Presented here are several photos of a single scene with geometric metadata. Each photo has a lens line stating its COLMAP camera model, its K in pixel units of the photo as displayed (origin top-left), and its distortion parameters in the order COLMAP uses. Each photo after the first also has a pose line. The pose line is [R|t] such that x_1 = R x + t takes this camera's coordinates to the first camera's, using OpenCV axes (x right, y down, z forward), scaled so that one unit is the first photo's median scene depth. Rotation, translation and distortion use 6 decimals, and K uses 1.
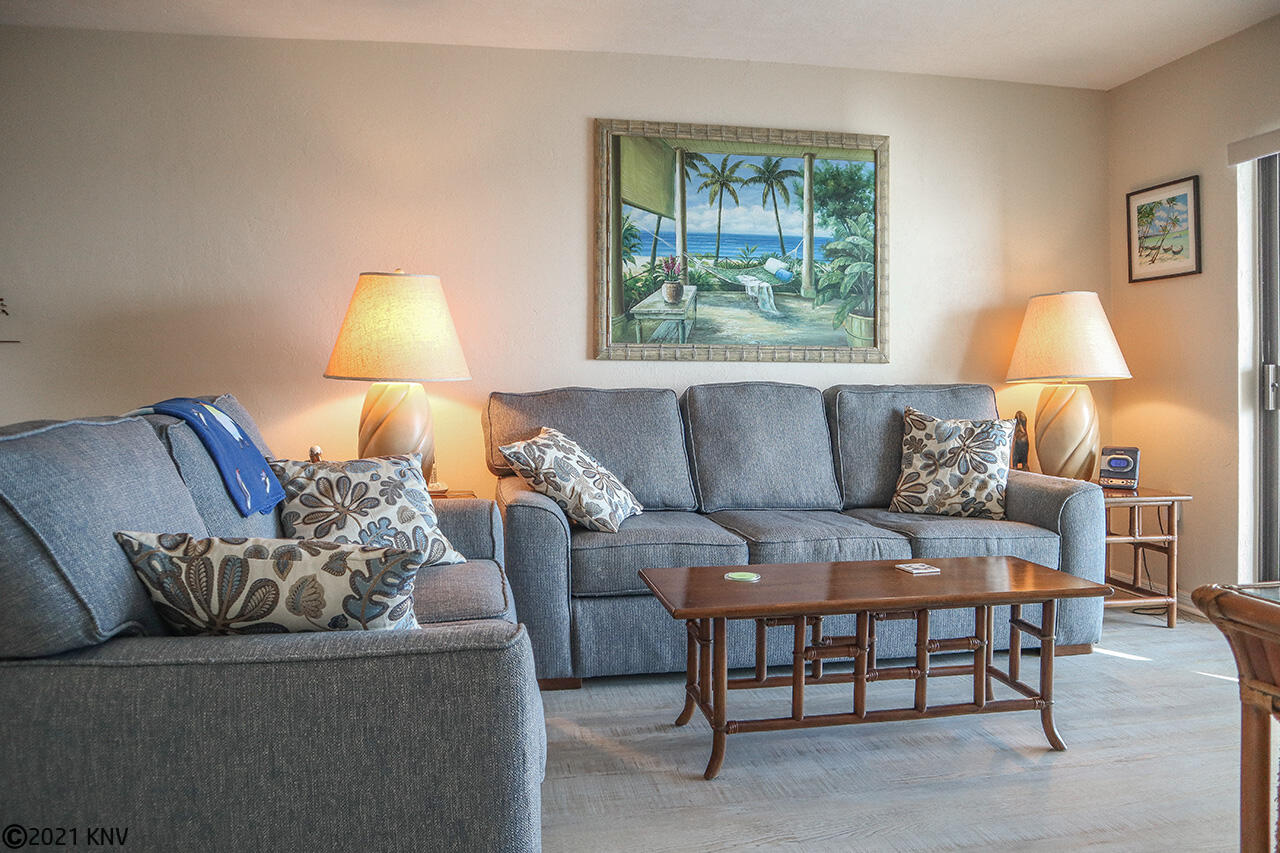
lens RADIAL K [[914.4, 0, 638.5], [0, 914.4, 378.0], [0, 0, 1]] dist [-0.067224, 0.001789]
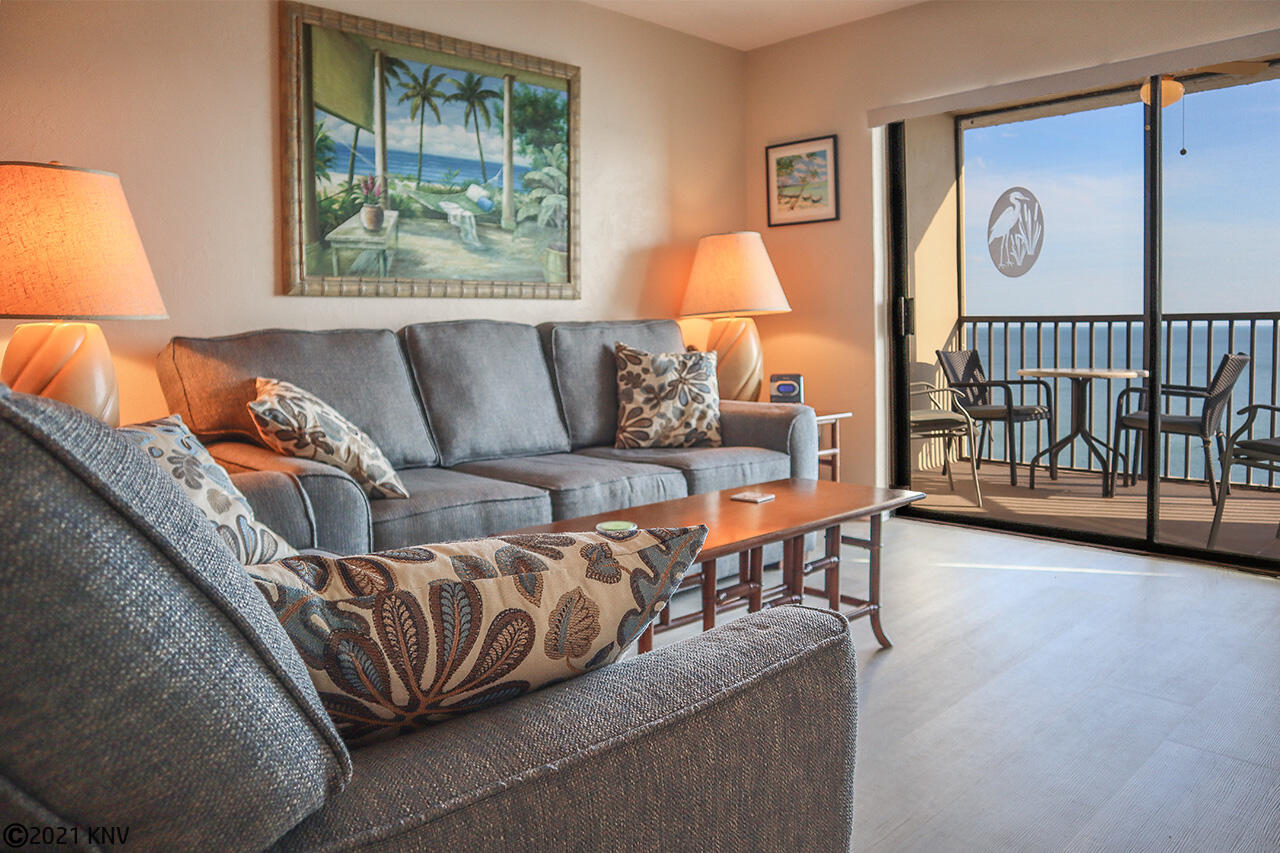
lens RADIAL K [[908.8, 0, 643.5], [0, 908.8, 368.2], [0, 0, 1]] dist [-0.152527, 0.193770]
pose [[0.842632, -0.041640, 0.536878, -0.206744], [0.018868, 0.998677, 0.047843, 0.012480], [-0.538160, -0.030184, 0.842302, 0.147902]]
